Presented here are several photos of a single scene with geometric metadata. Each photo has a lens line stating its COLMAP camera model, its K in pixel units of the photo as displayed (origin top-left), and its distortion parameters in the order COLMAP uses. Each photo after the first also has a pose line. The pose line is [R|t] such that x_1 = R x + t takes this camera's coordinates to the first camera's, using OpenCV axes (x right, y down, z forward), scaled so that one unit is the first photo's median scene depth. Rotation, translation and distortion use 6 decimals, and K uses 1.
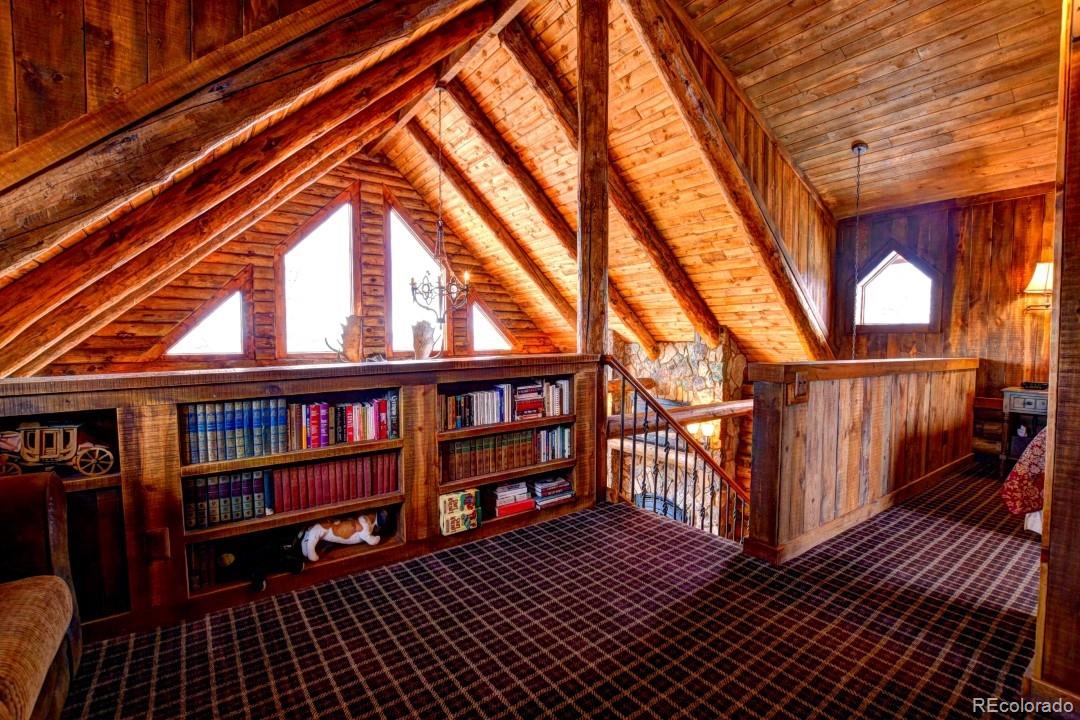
lens RADIAL K [[493.6, 0, 536.8], [0, 493.6, 365.7], [0, 0, 1]] dist [-0.015678, -0.000171]
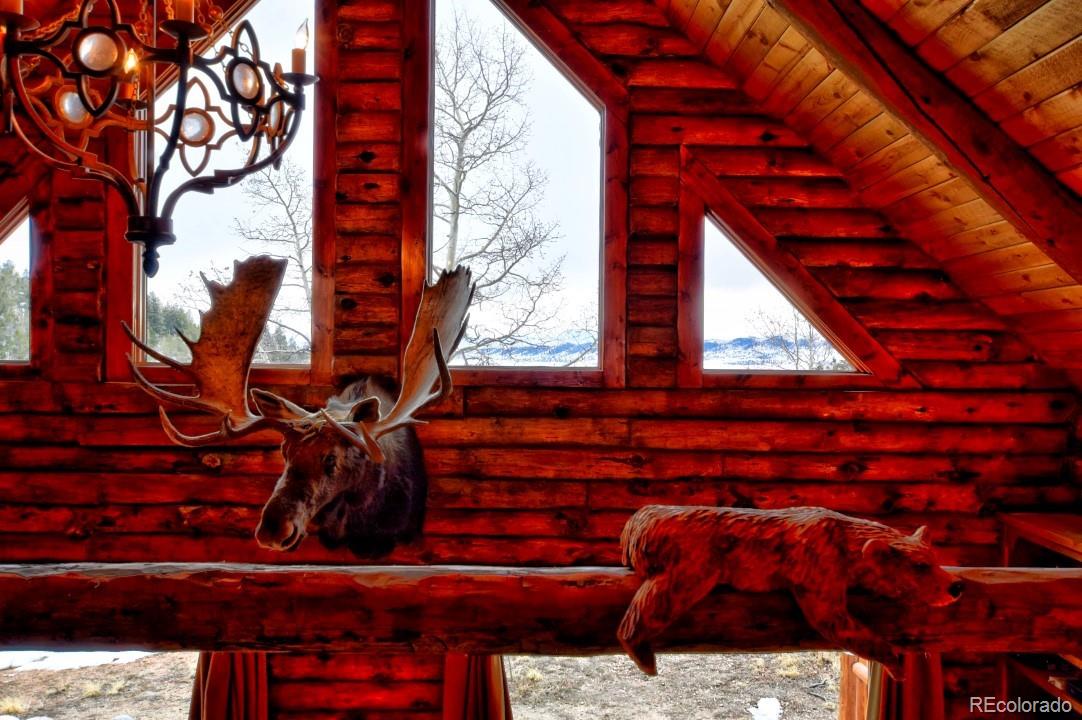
lens RADIAL K [[886.6, 0, 538.9], [0, 886.6, 359.4], [0, 0, 1]] dist [0.001769, 0.001921]
pose [[0.808508, 0.021072, -0.588108, 0.122950], [-0.044043, 0.998723, -0.024764, -0.024877], [0.586835, 0.045924, 0.808403, 0.582596]]
